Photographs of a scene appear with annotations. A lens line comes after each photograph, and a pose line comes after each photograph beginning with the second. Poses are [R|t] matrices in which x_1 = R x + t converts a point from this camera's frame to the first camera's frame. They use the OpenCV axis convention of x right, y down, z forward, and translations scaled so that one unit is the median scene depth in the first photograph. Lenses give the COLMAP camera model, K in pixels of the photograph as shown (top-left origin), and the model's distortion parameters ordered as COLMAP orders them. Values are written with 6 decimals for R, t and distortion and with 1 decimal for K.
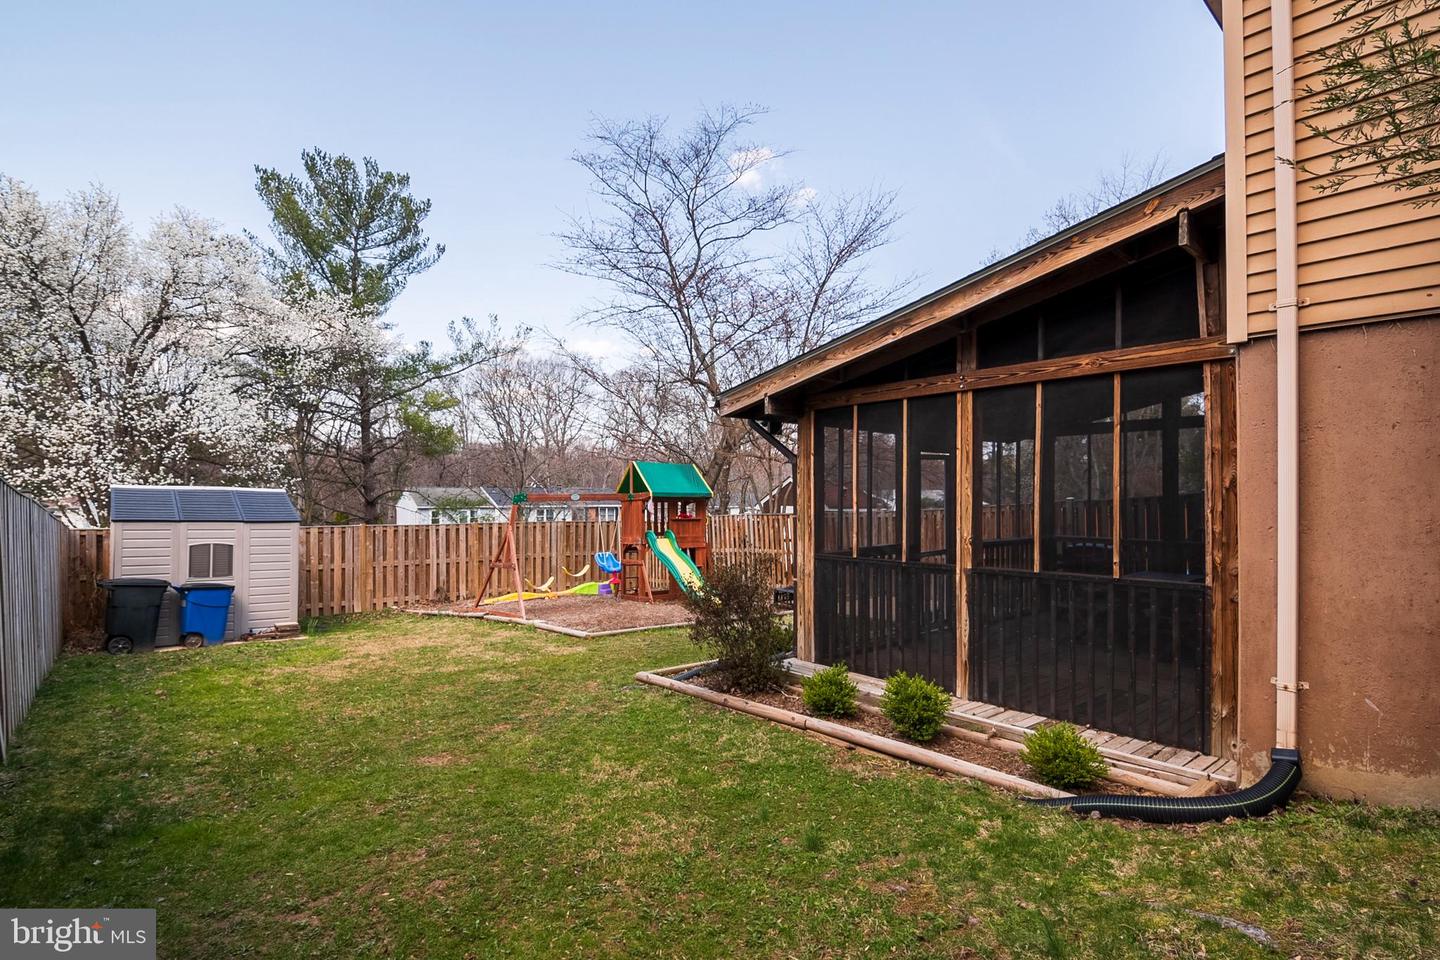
lens RADIAL K [[711.4, 0, 731.2], [0, 711.4, 486.0], [0, 0, 1]] dist [-0.009597, -0.001814]
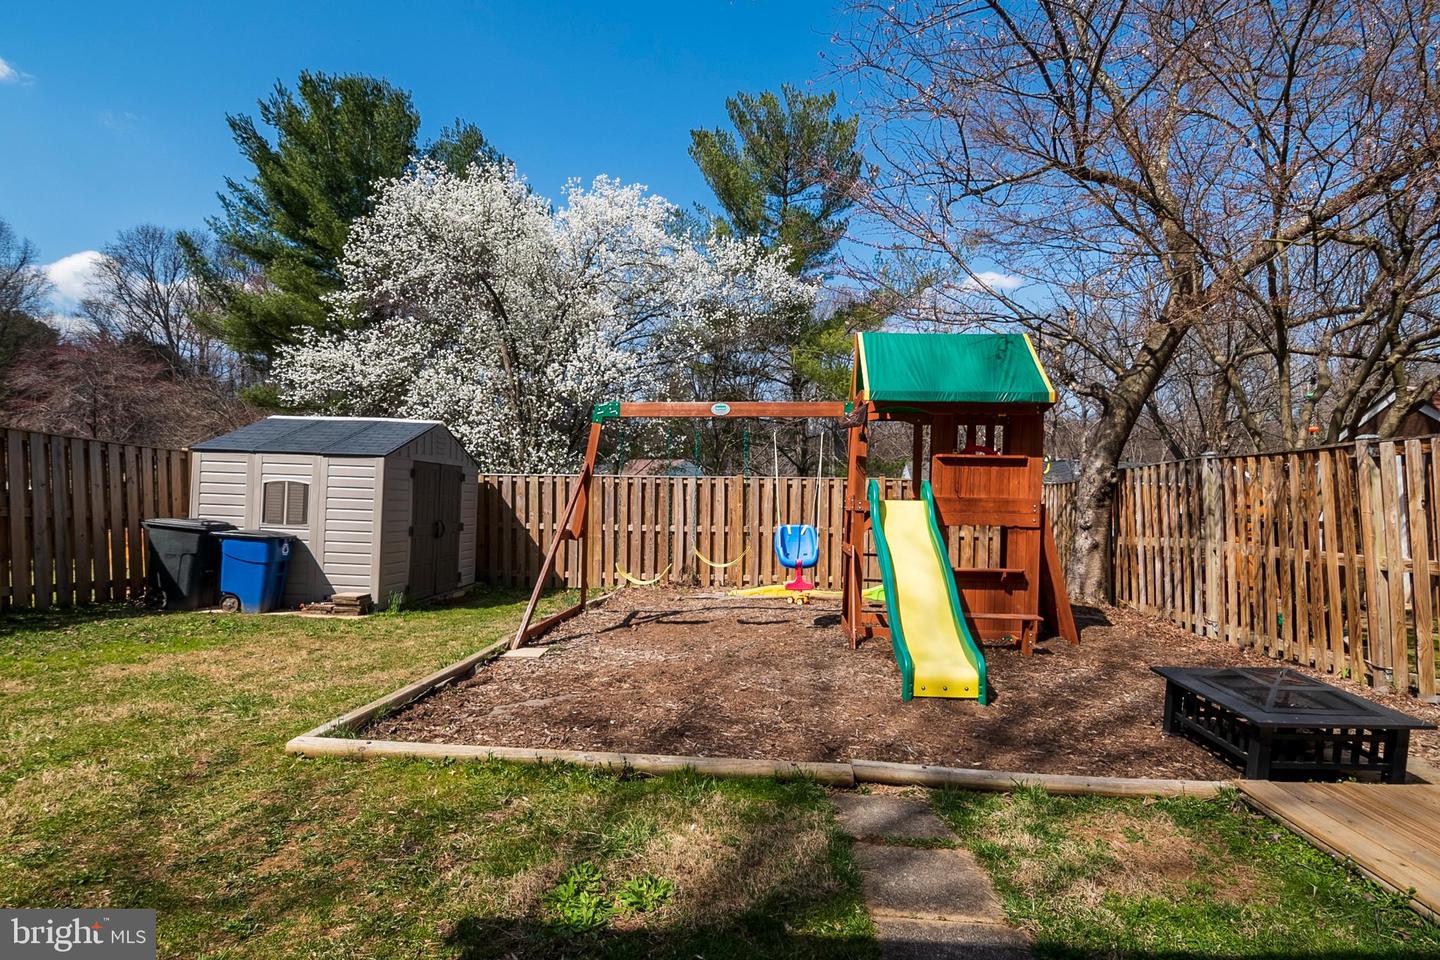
lens RADIAL K [[711.4, 0, 713.5], [0, 711.4, 484.0], [0, 0, 1]] dist [-0.009597, -0.001814]
pose [[0.718489, 0.012051, -0.695434, 0.101707], [0.004542, 0.999747, 0.022017, 0.045673], [0.695524, -0.018977, 0.718252, 0.509509]]
